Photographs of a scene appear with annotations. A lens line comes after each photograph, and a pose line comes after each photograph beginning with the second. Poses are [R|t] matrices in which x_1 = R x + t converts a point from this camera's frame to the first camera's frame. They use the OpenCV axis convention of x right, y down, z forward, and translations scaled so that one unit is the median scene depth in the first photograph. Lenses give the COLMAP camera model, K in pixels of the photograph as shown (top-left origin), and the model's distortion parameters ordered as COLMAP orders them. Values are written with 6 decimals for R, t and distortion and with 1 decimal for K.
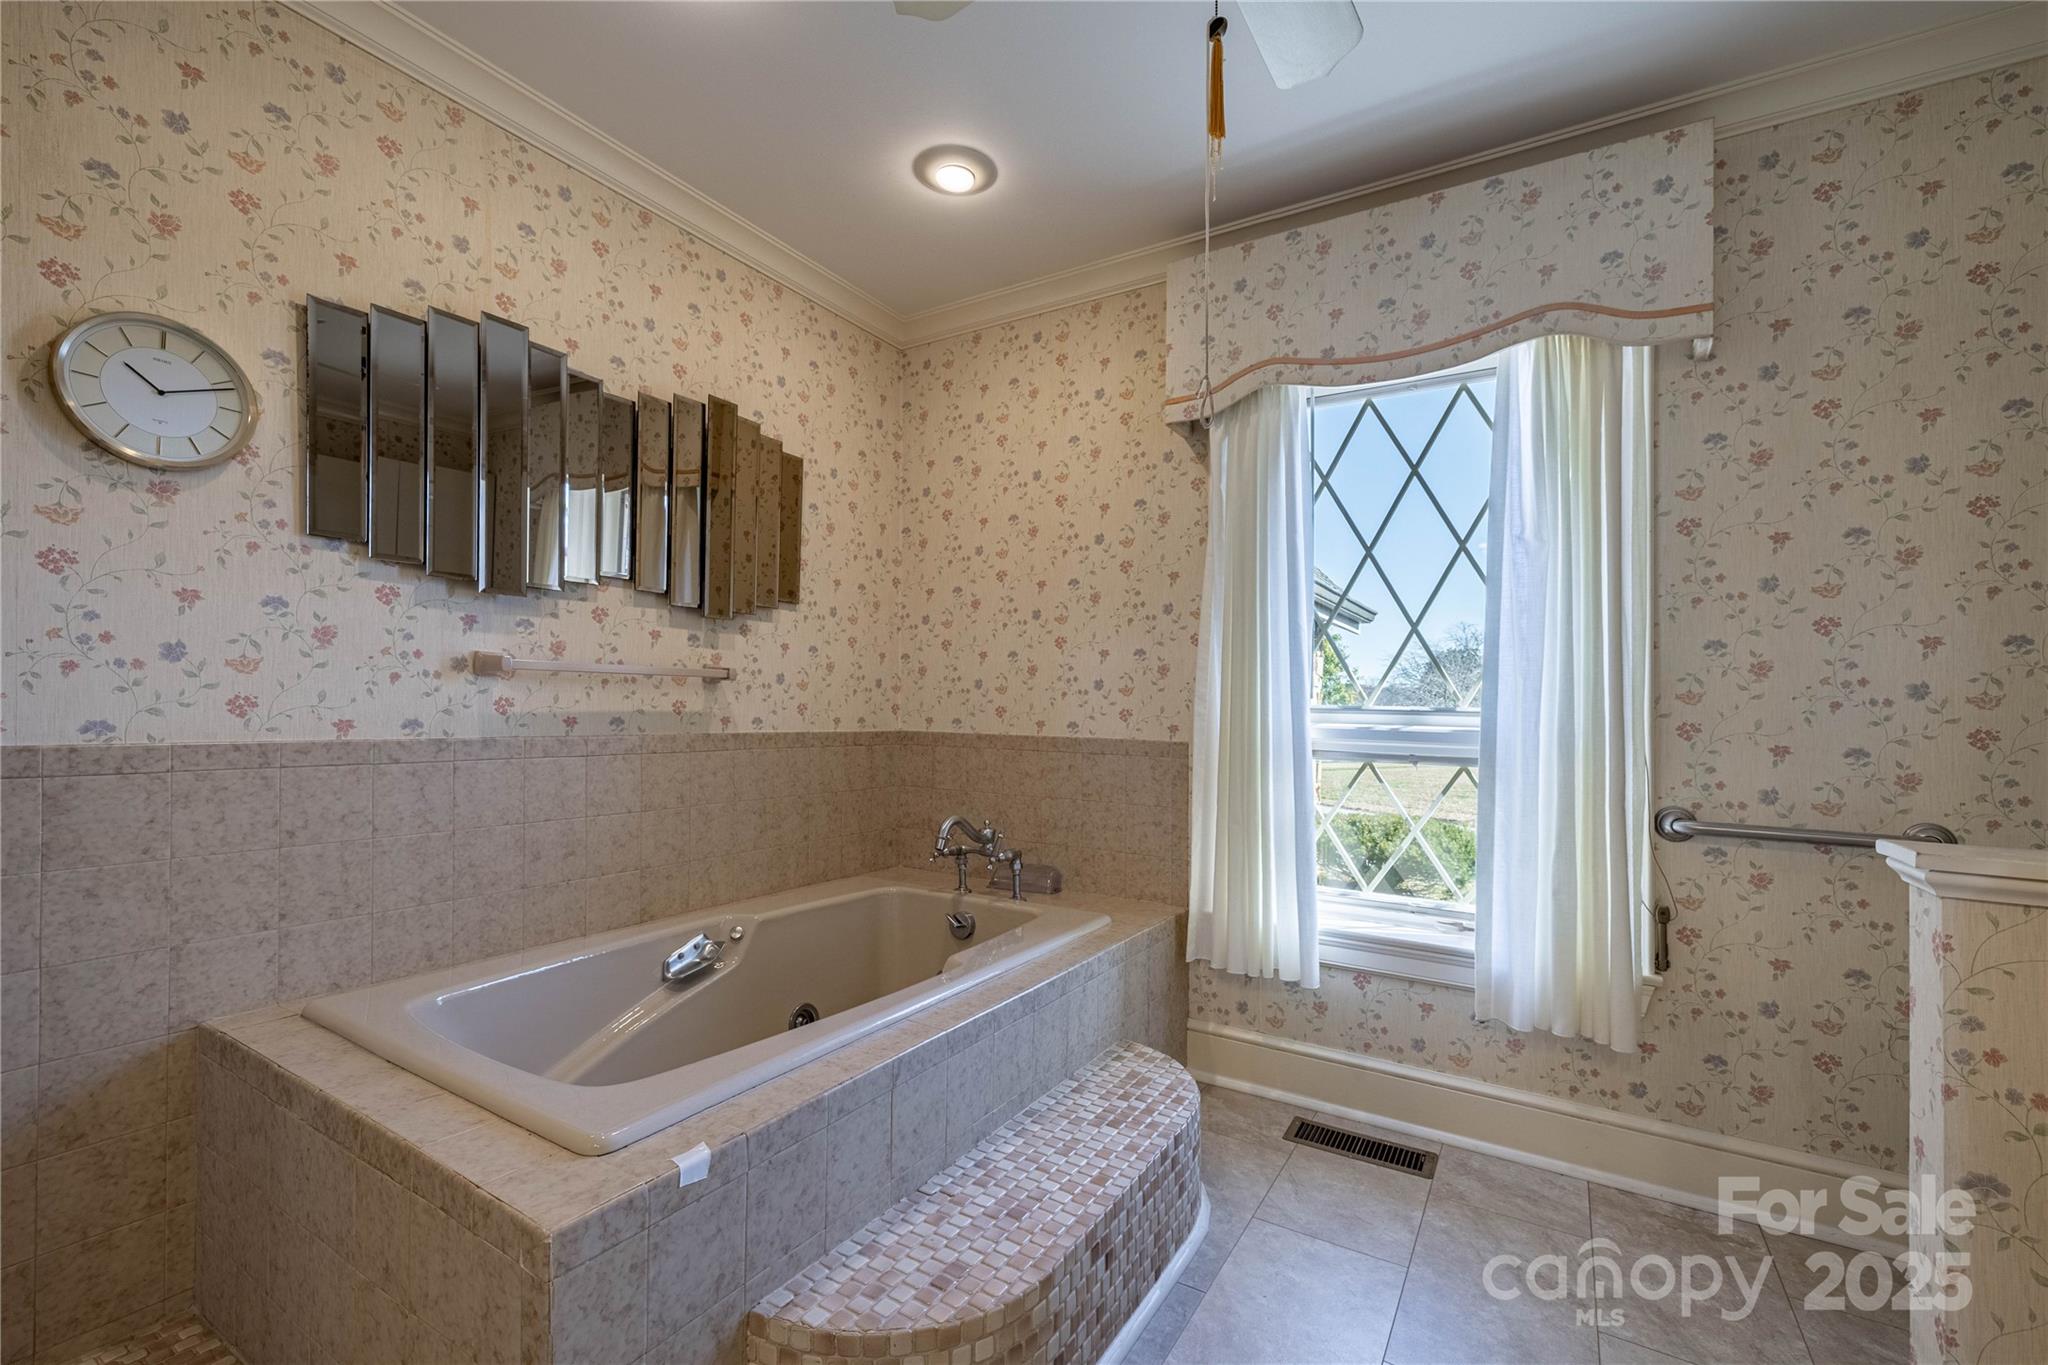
lens RADIAL K [[872.5, 0, 1027.0], [0, 872.5, 700.5], [0, 0, 1]] dist [0.004320, 0.000480]
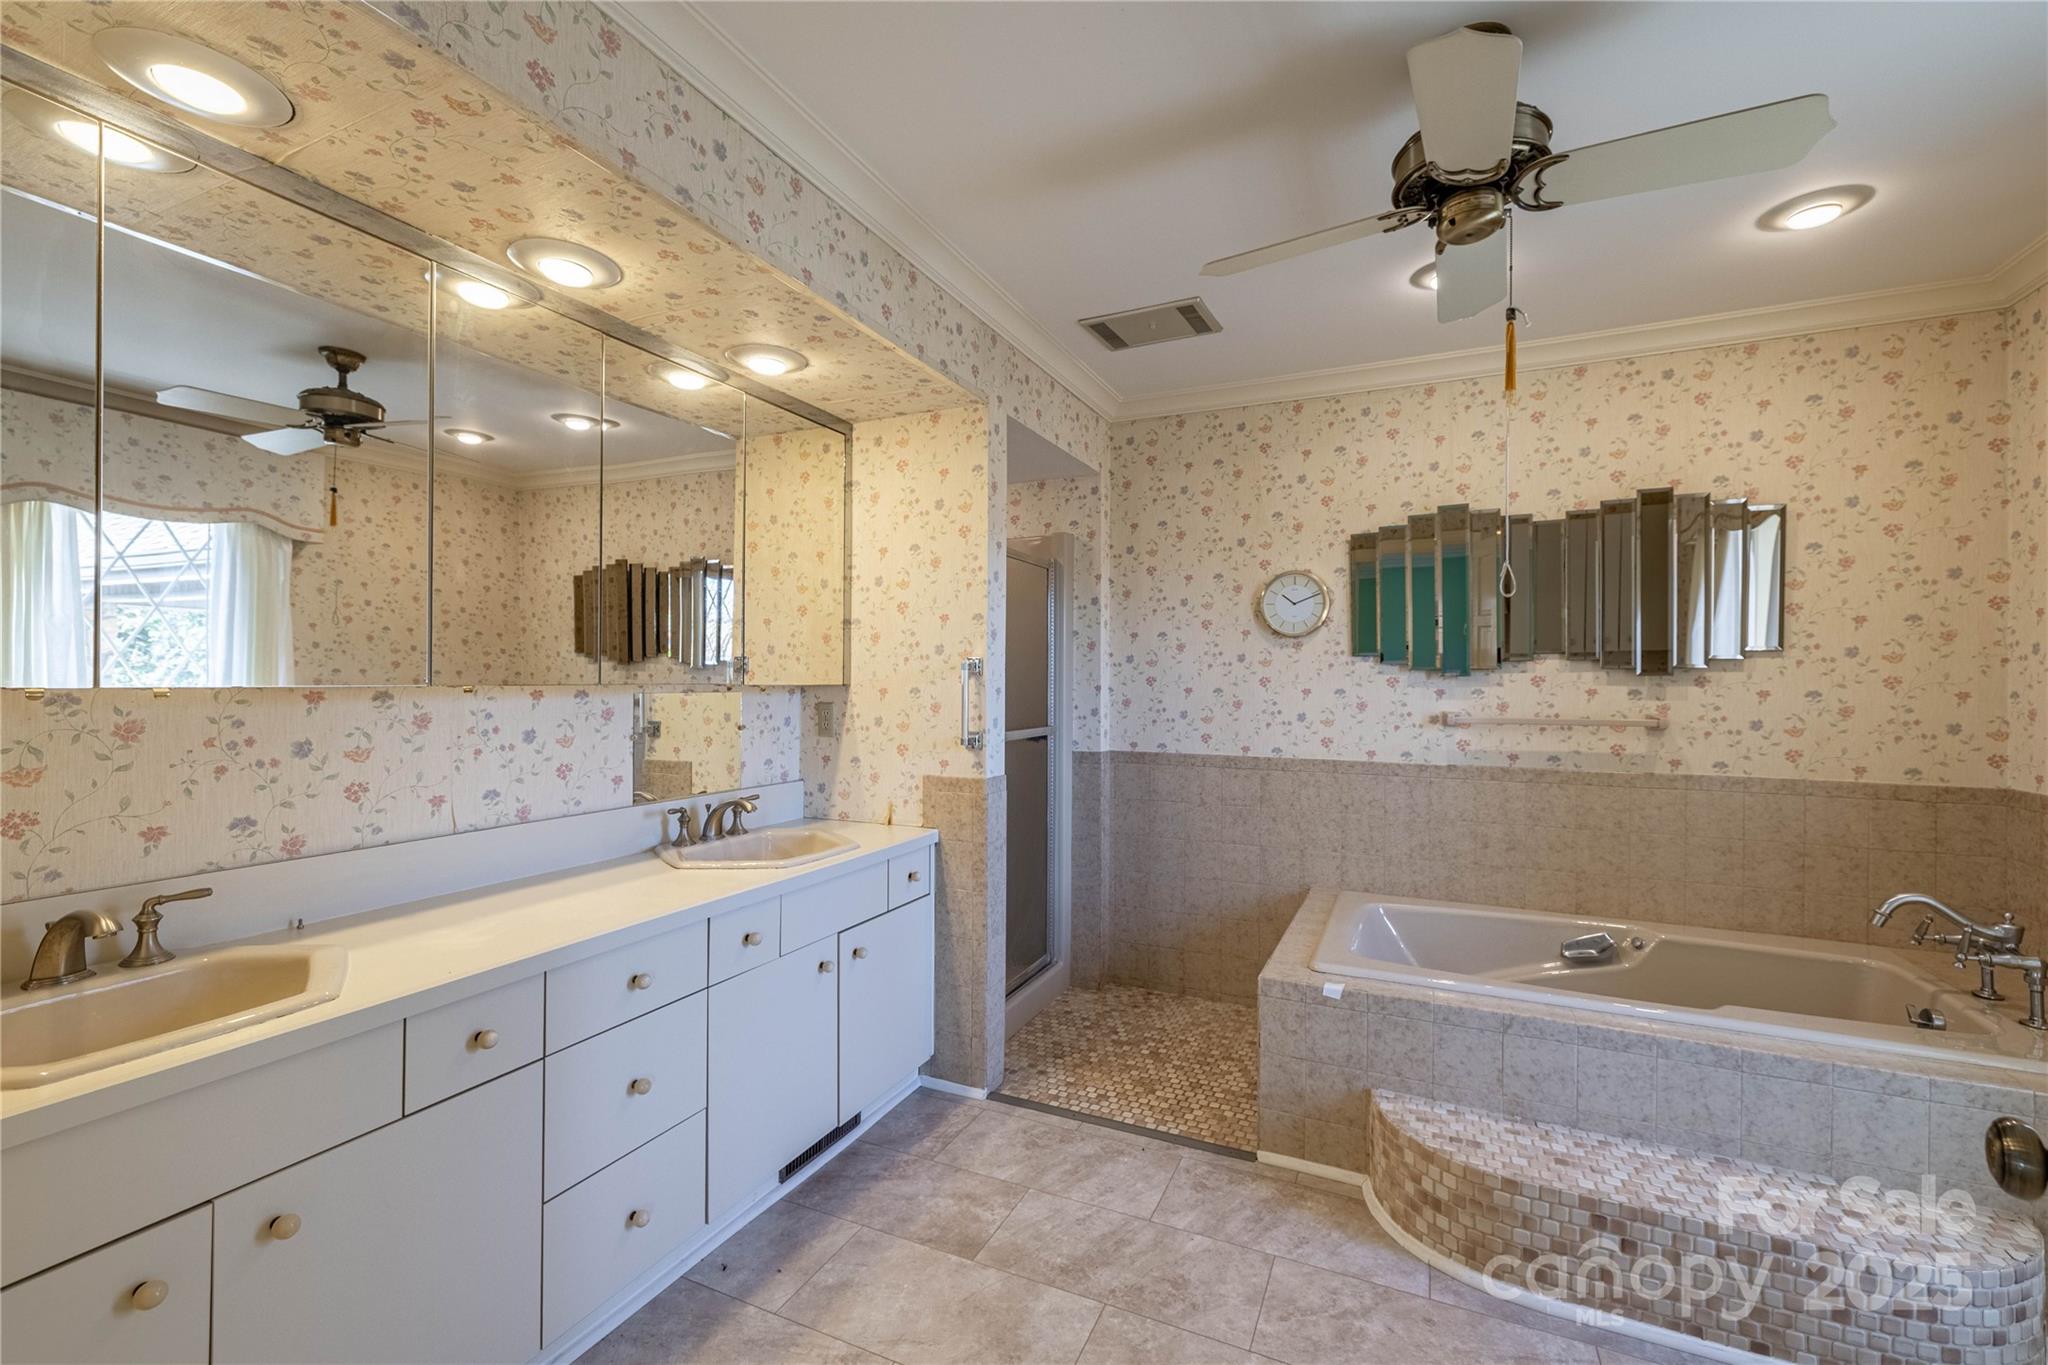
lens RADIAL K [[872.5, 0, 1016.4], [0, 872.5, 683.2], [0, 0, 1]] dist [0.004320, 0.000480]
pose [[0.111473, -0.013684, -0.993673, 0.937636], [0.005253, 0.999899, -0.013180, -0.095239], [0.993754, -0.003751, 0.111534, 0.026060]]
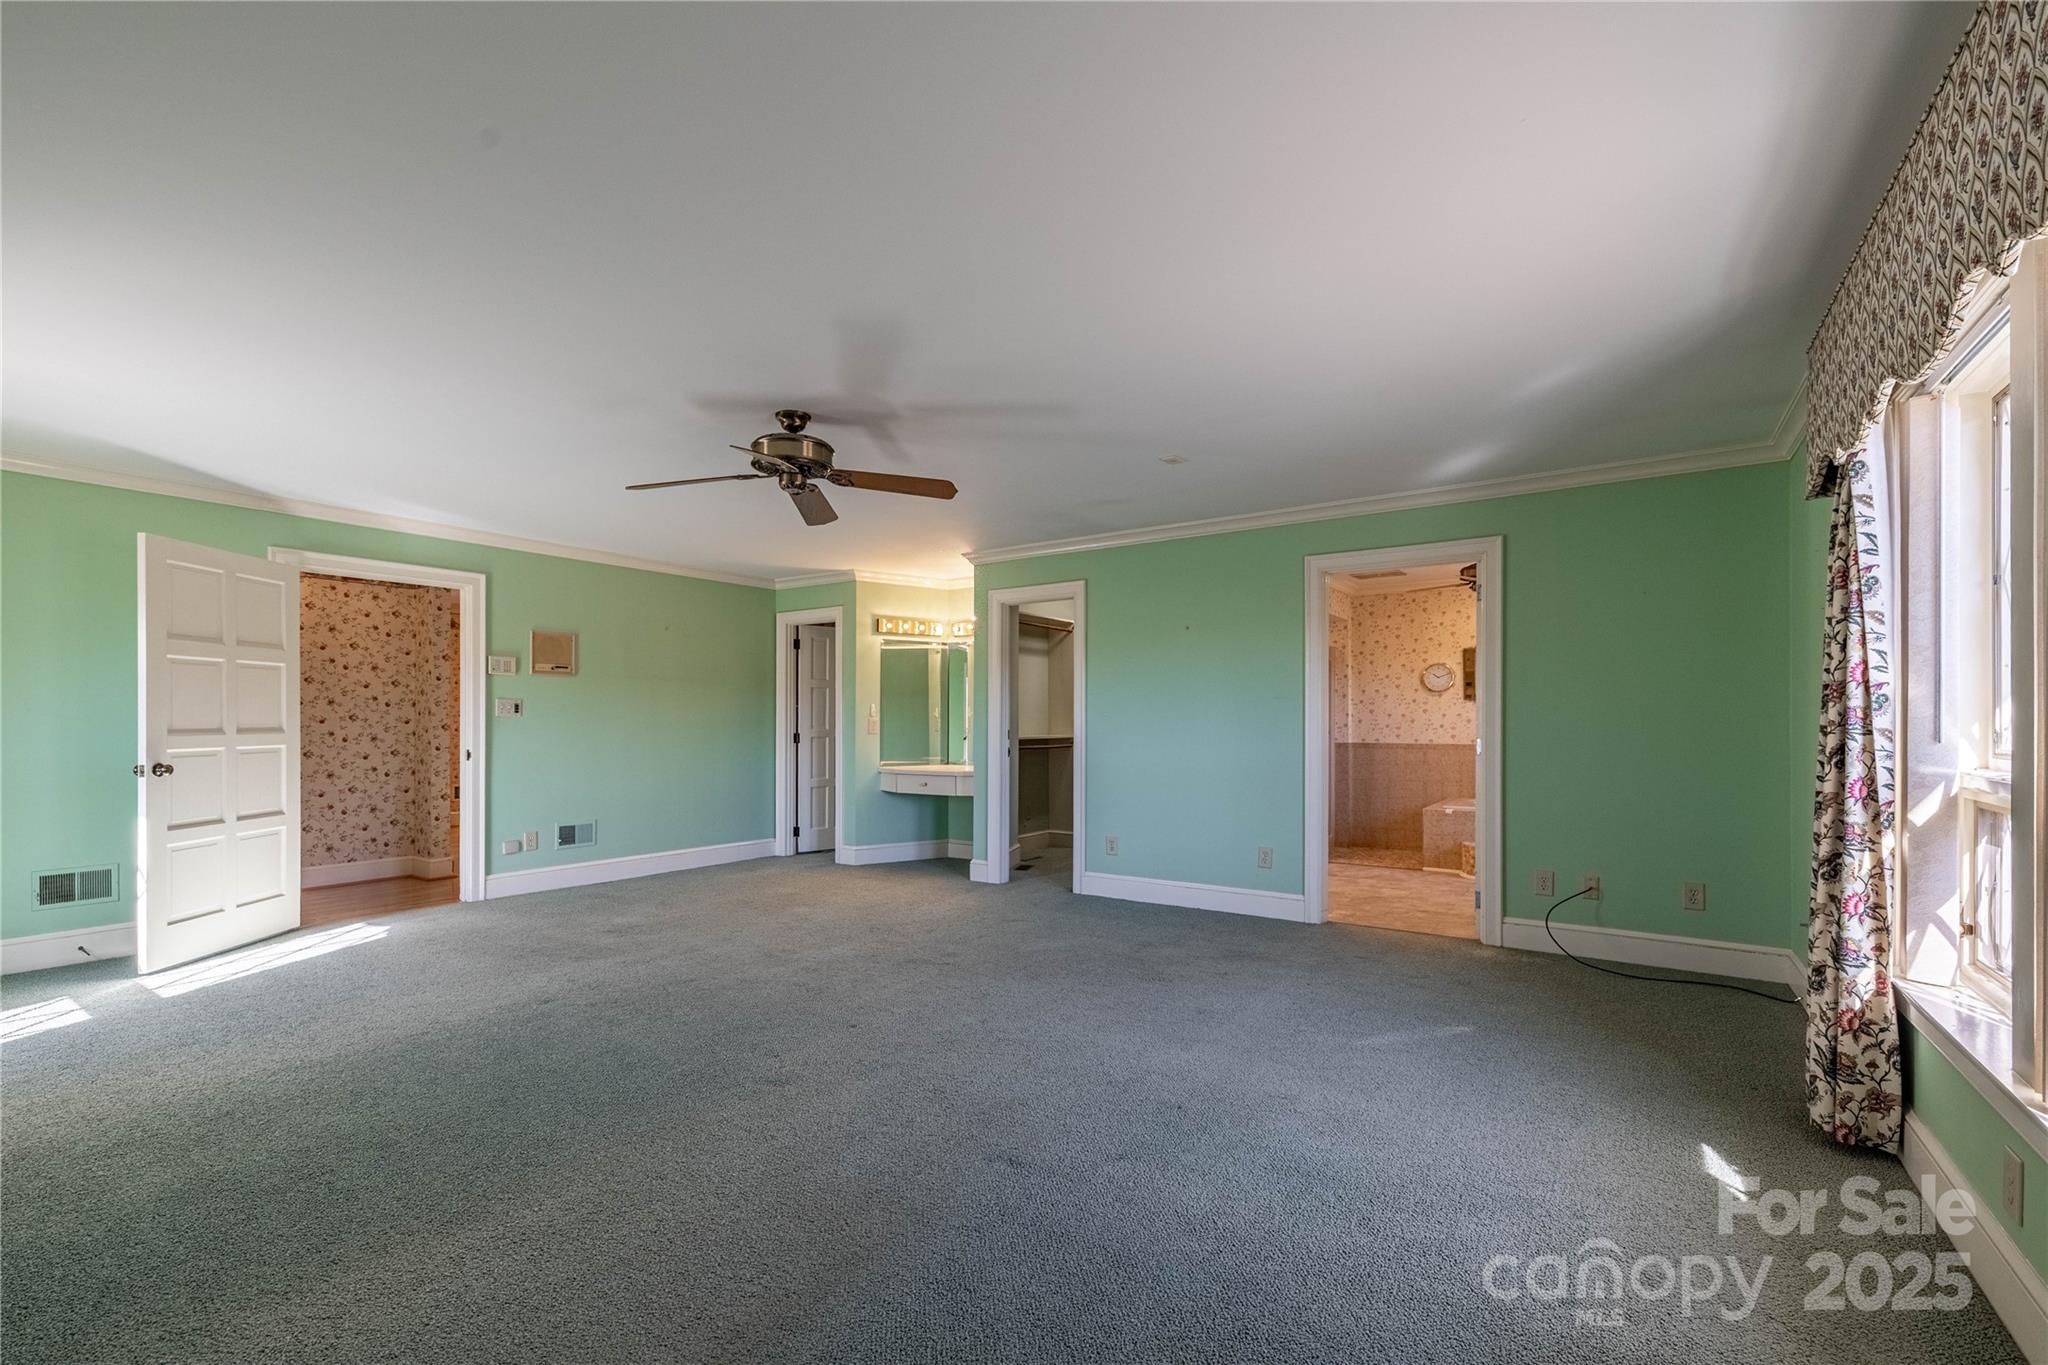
lens RADIAL K [[872.5, 0, 1017.0], [0, 872.5, 723.7], [0, 0, 1]] dist [0.004320, 0.000480]
pose [[-0.052774, -0.015306, -0.998489, 3.532311], [0.006535, 0.999856, -0.015672, -0.004494], [0.998585, -0.007352, -0.052667, -1.015375]]
